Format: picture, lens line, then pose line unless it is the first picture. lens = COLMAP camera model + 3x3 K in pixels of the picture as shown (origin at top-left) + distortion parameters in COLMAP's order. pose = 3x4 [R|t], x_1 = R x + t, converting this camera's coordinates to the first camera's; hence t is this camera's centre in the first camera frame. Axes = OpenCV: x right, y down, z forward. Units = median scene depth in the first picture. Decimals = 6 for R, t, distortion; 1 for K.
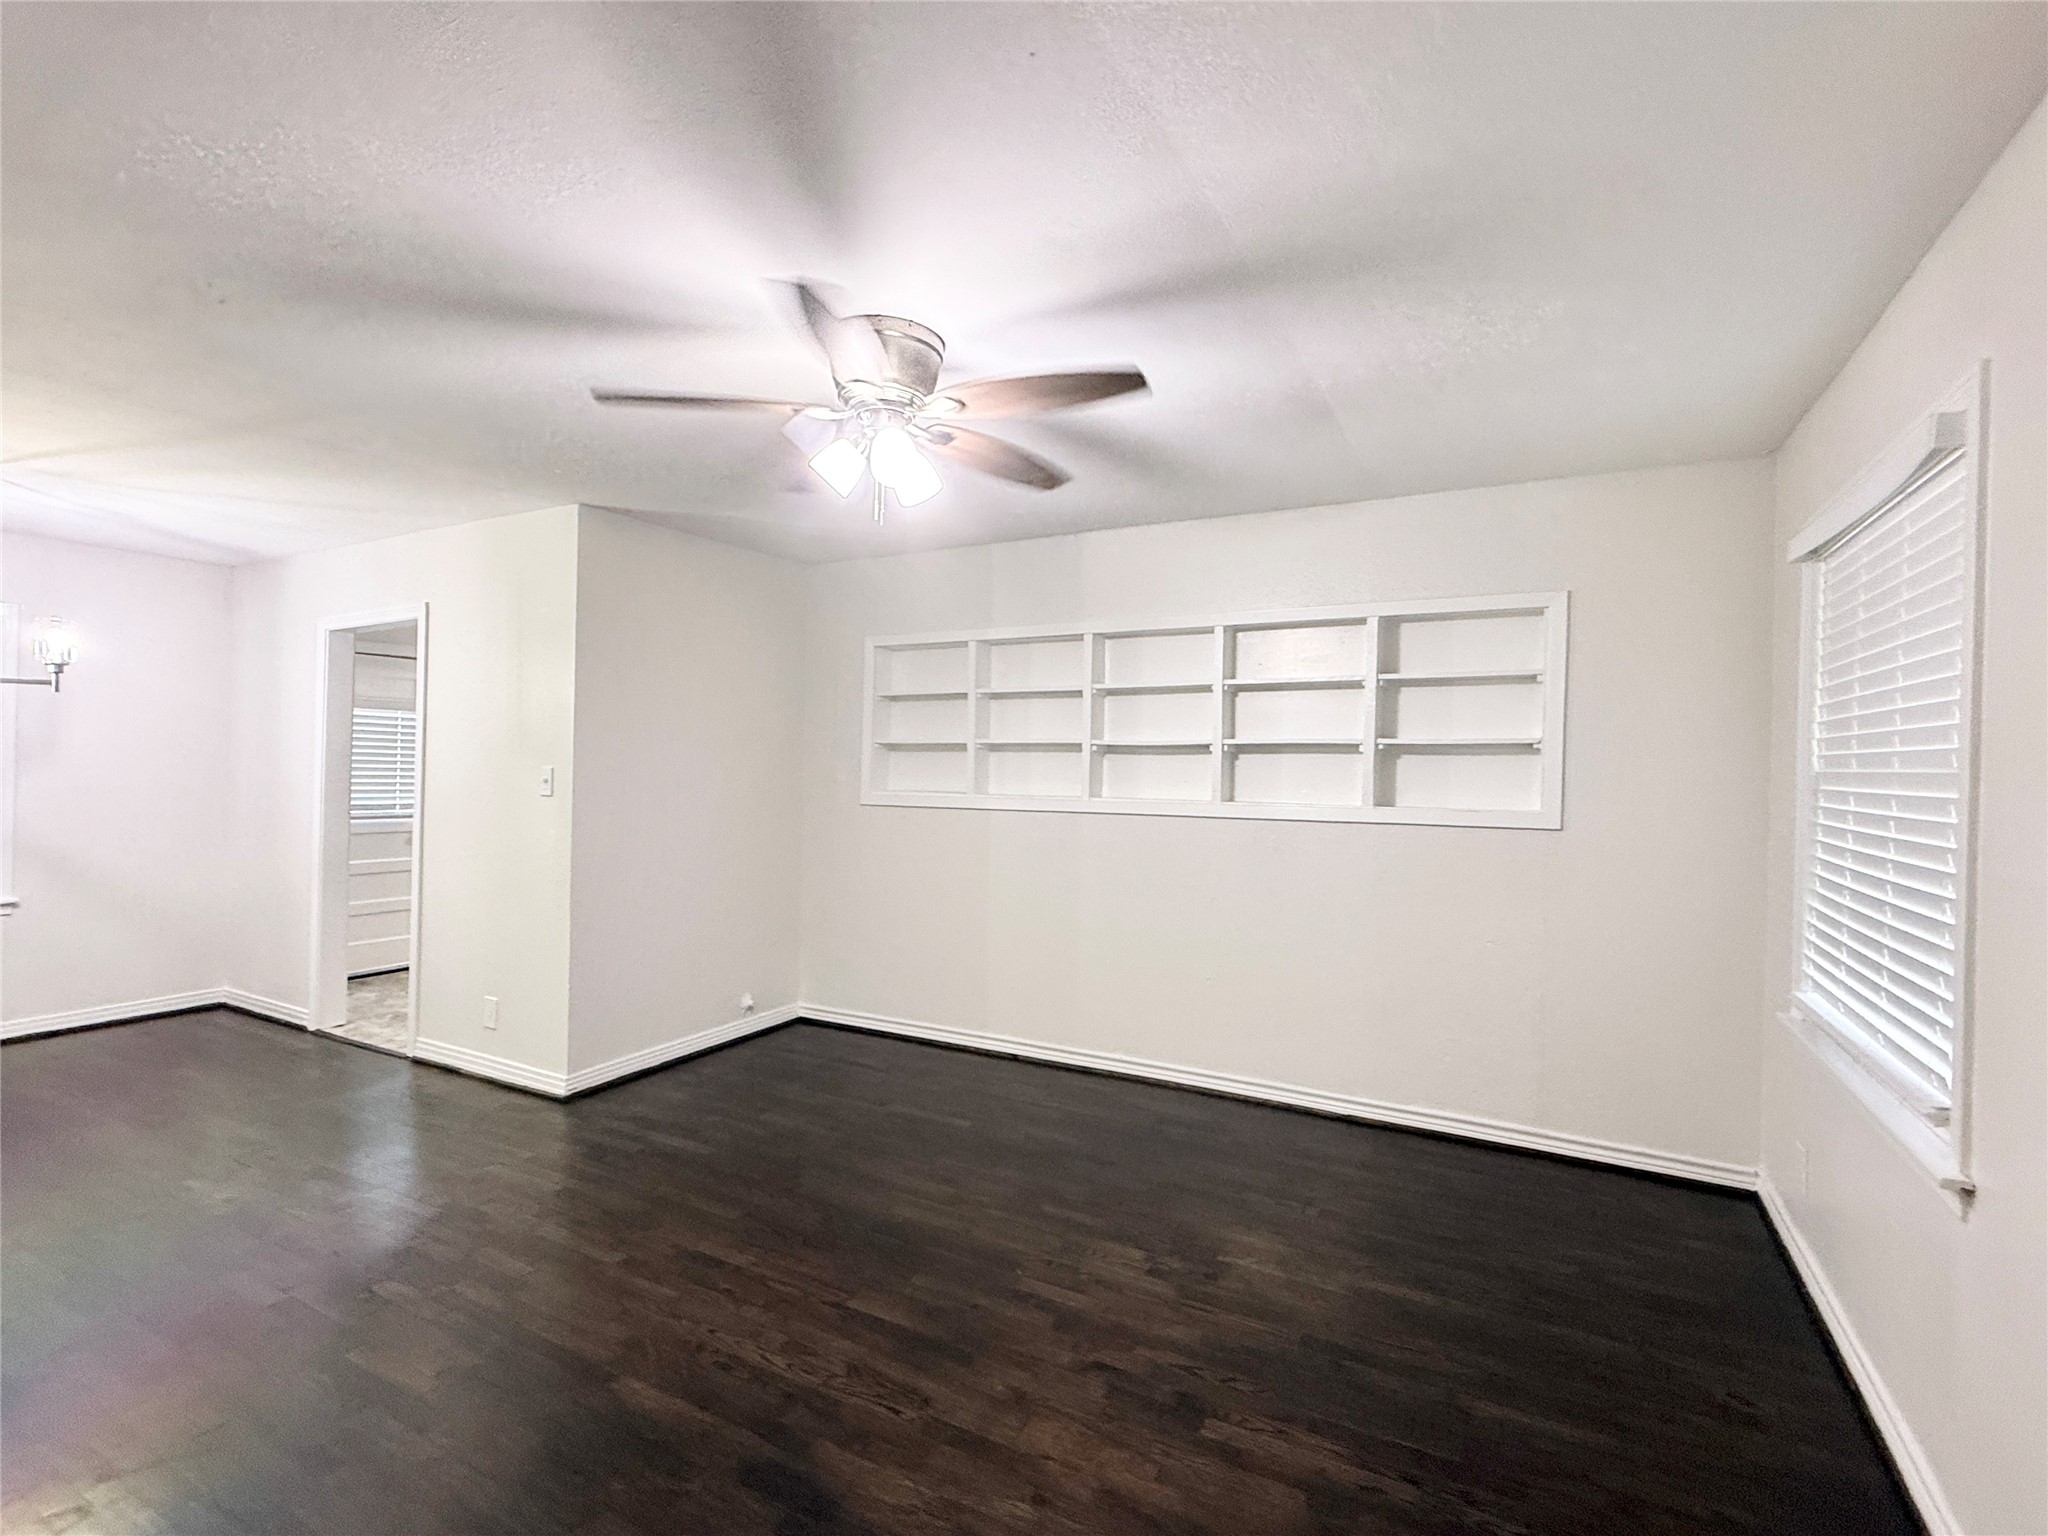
lens RADIAL K [[945.5, 0, 1017.7], [0, 945.5, 776.5], [0, 0, 1]] dist [-0.000200, 0.000902]
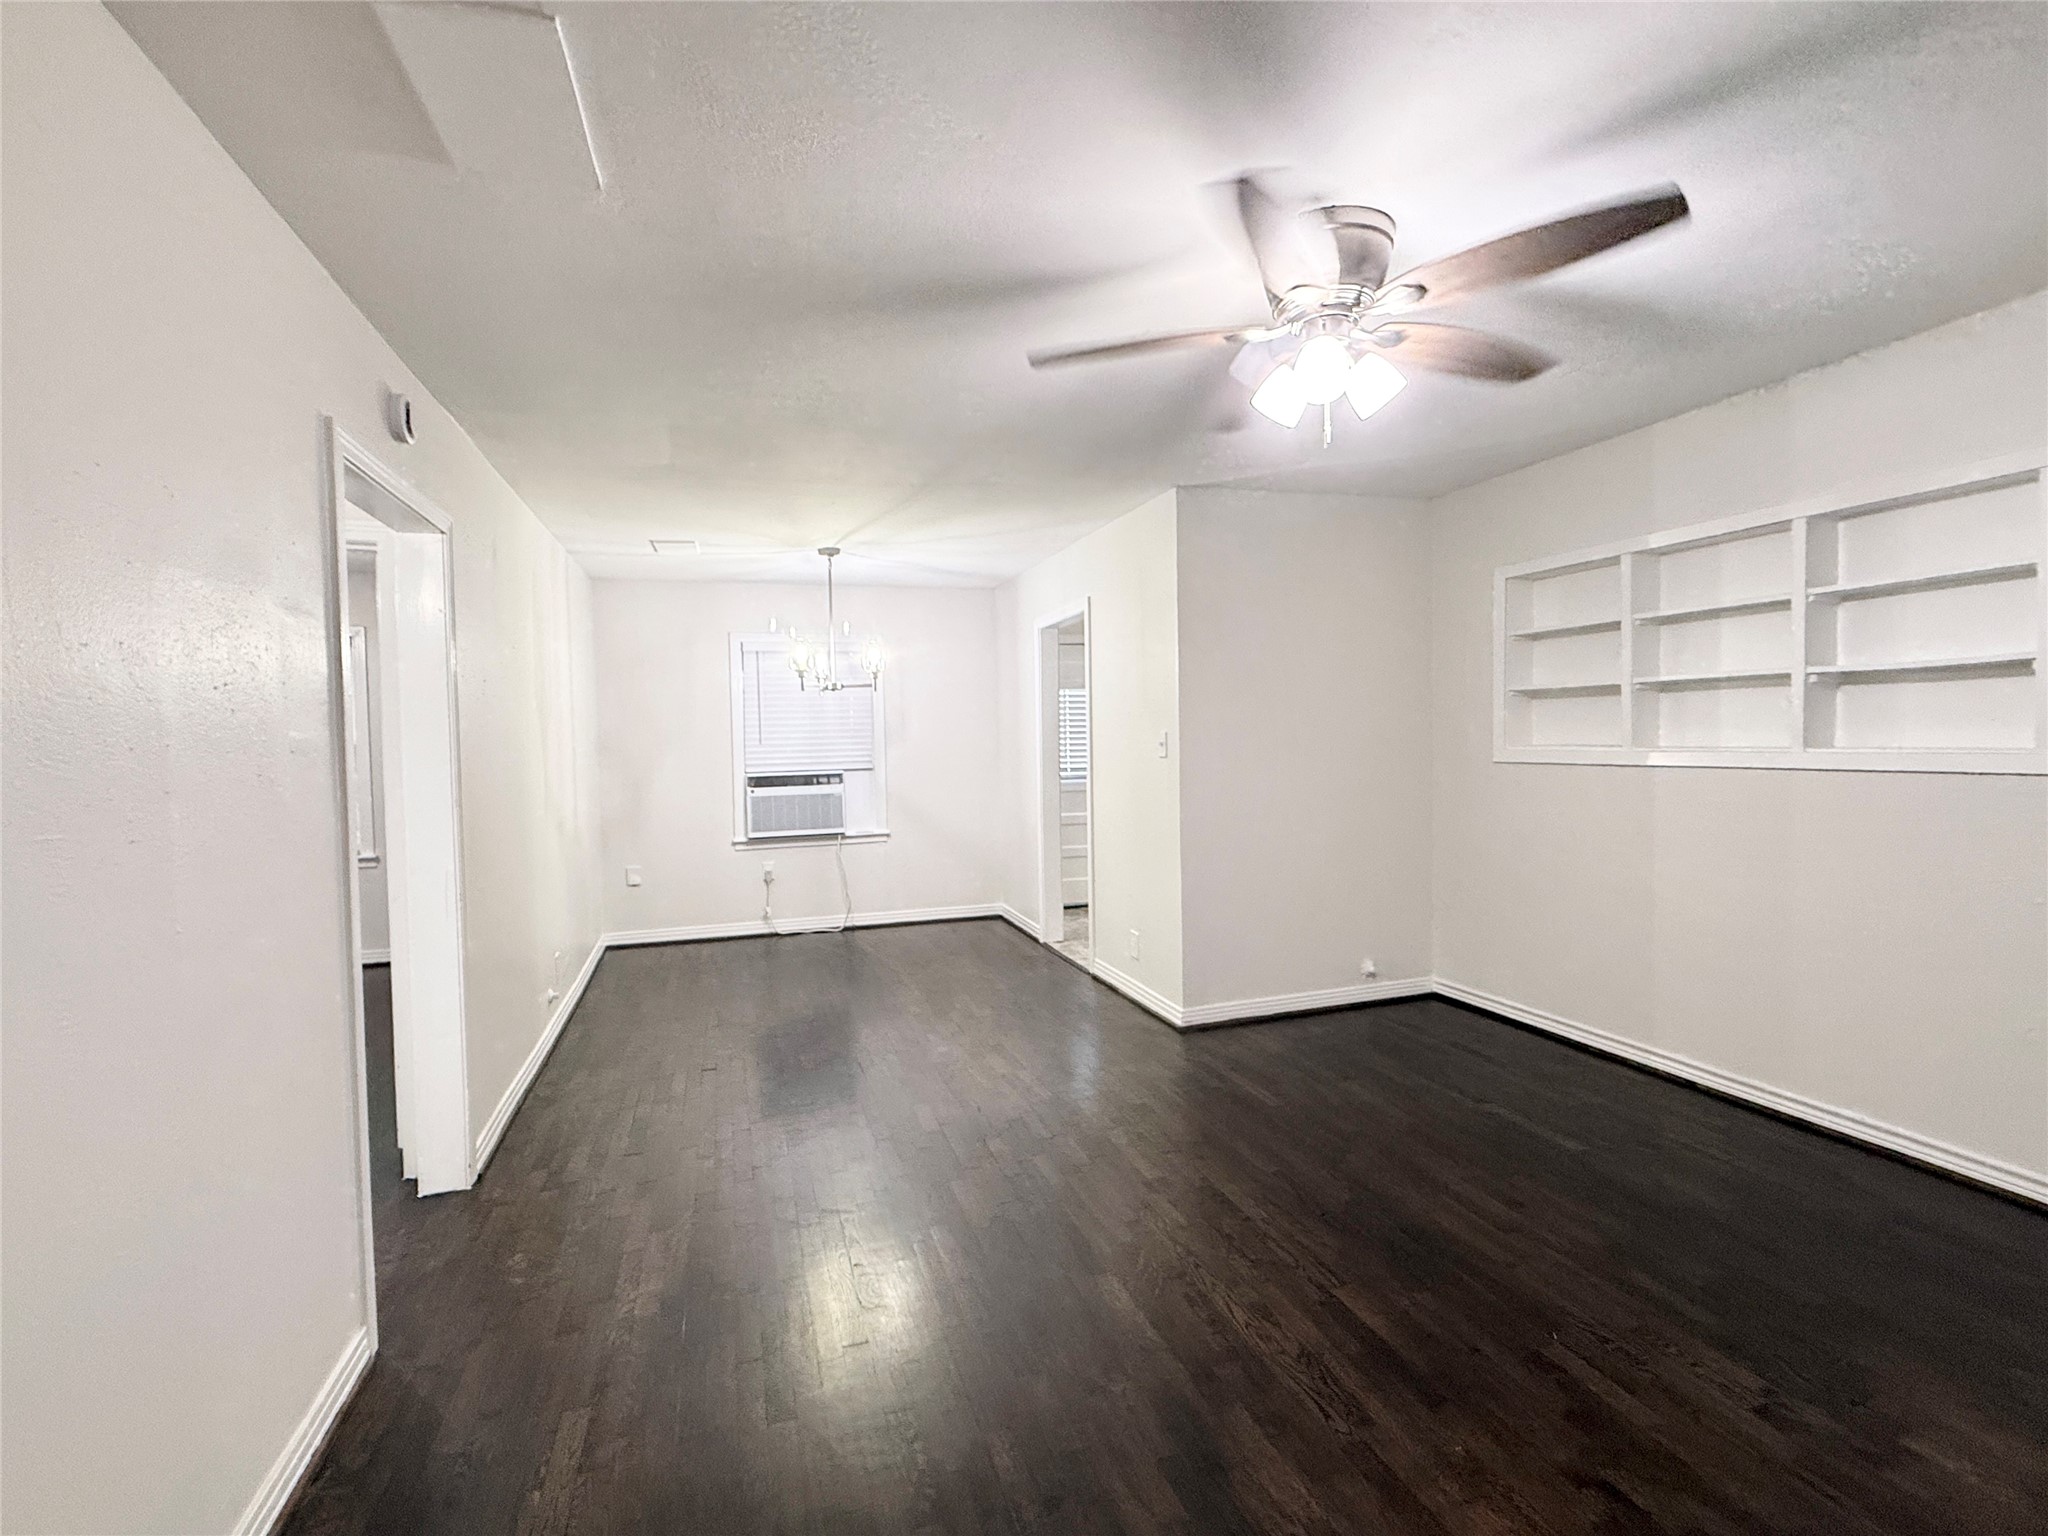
lens RADIAL K [[945.5, 0, 1022.7], [0, 945.5, 768.4], [0, 0, 1]] dist [-0.000200, 0.000902]
pose [[0.723139, -0.007115, -0.690665, 0.153993], [0.028525, 0.999401, 0.019572, 0.007261], [0.690113, -0.033855, 0.722910, 0.077461]]
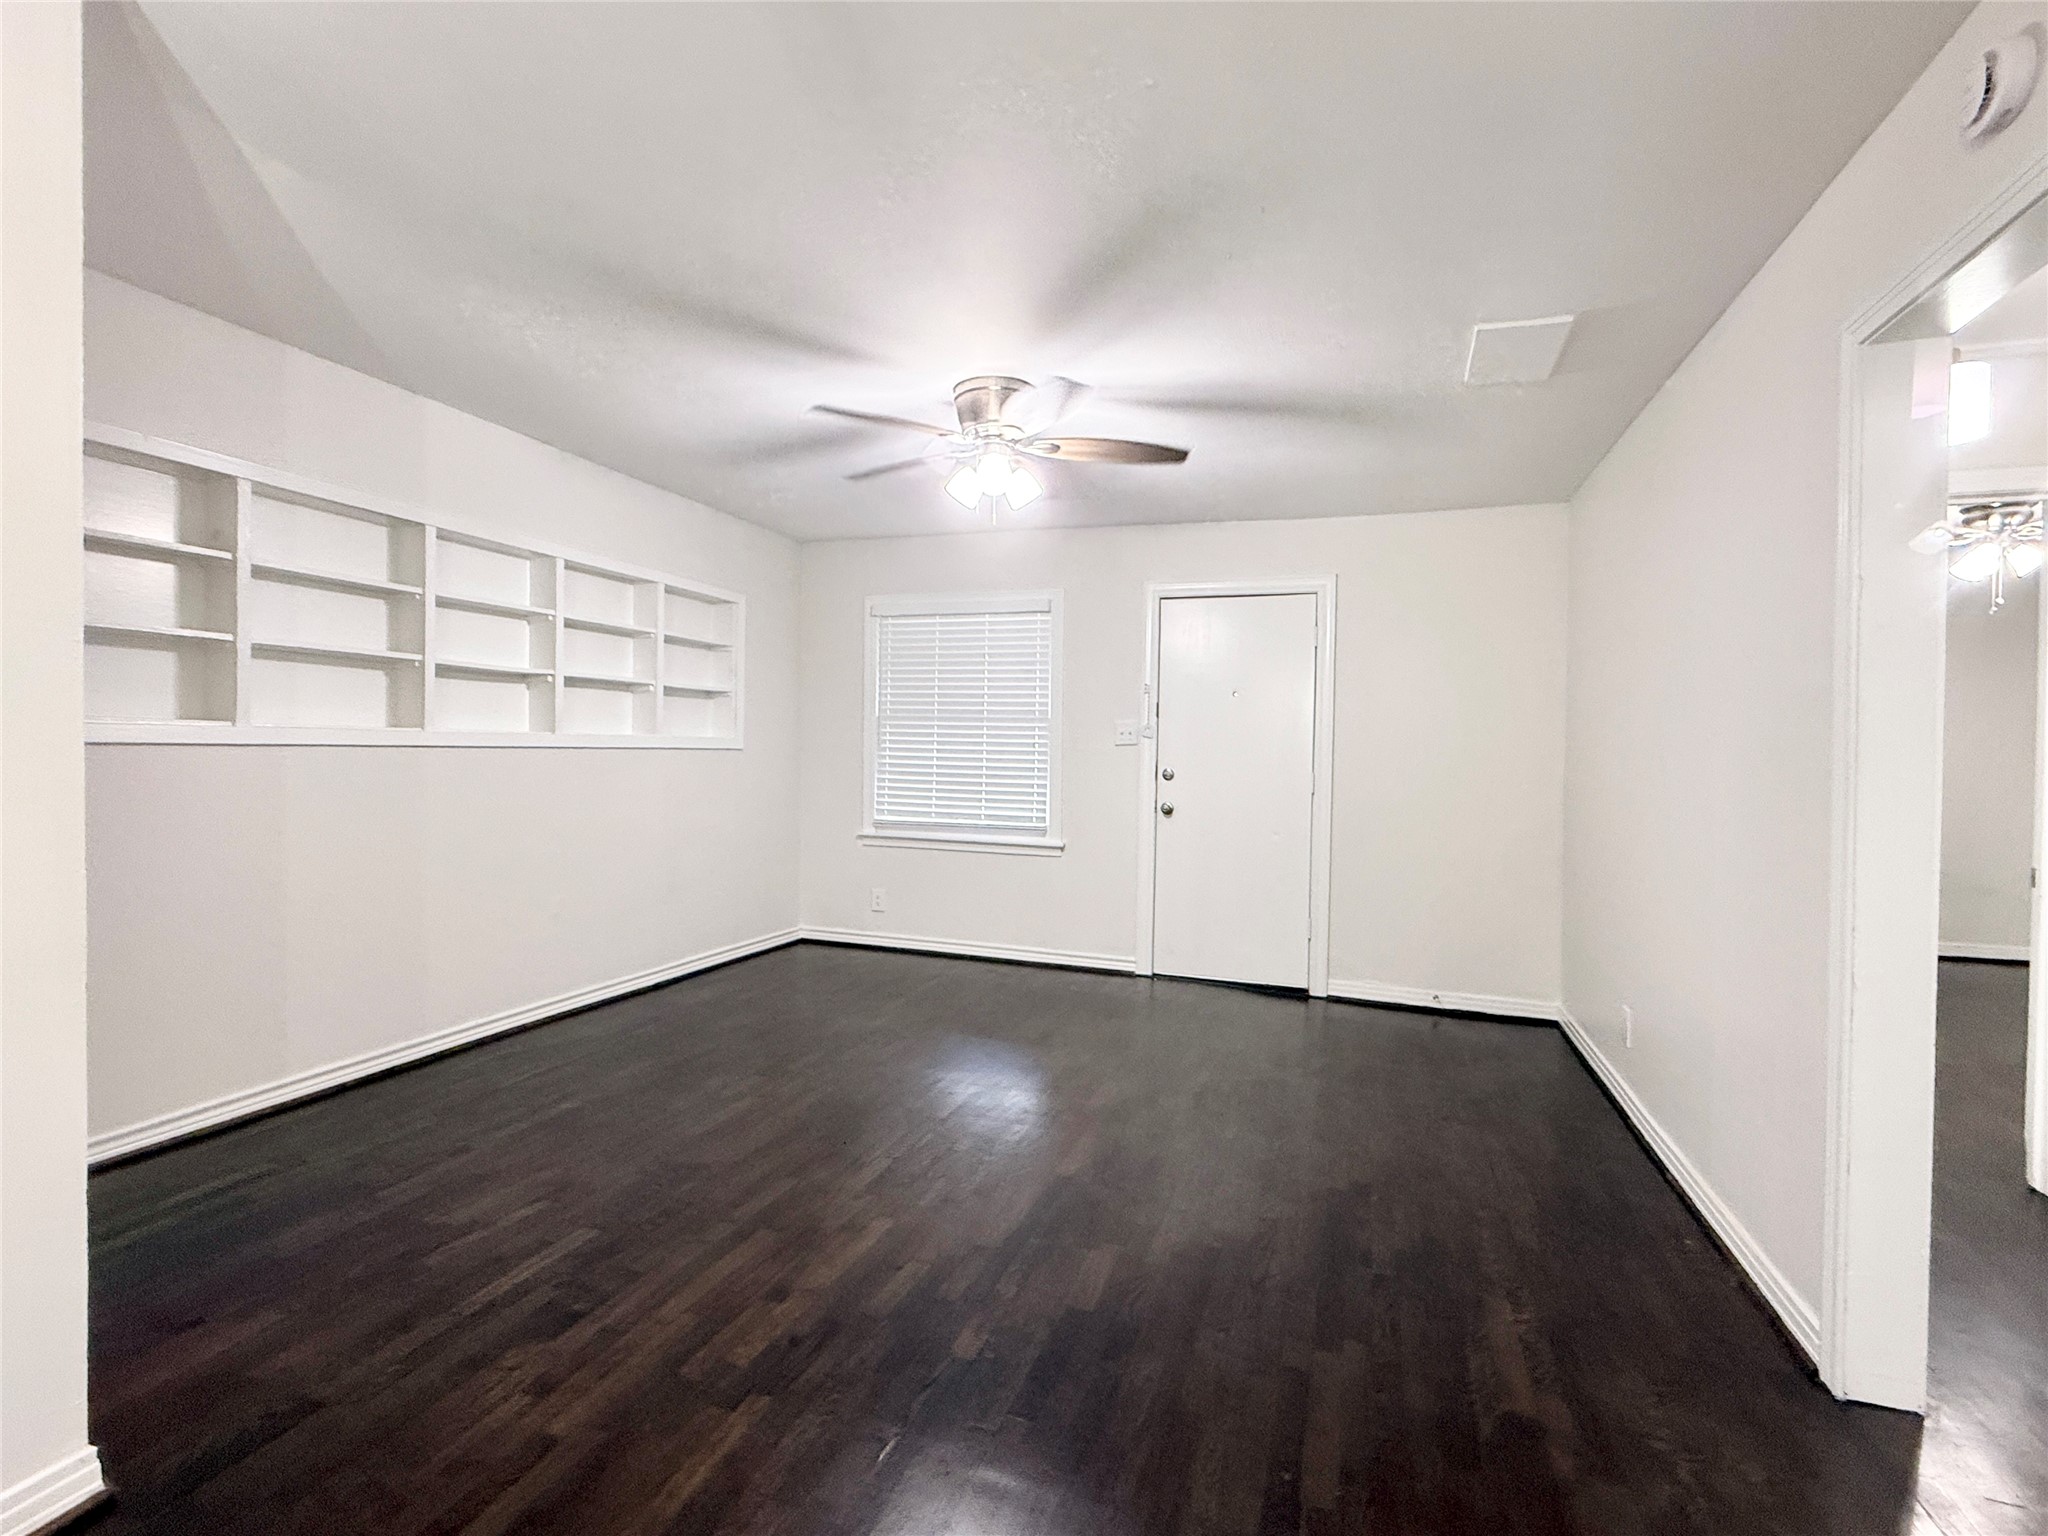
lens RADIAL K [[945.5, 0, 1041.7], [0, 945.5, 759.7], [0, 0, 1]] dist [-0.000200, 0.000902]
pose [[-0.159443, -0.024155, 0.986912, -0.886579], [-0.008216, 0.999698, 0.023141, 0.028777], [-0.987173, -0.004419, -0.159593, 0.658524]]
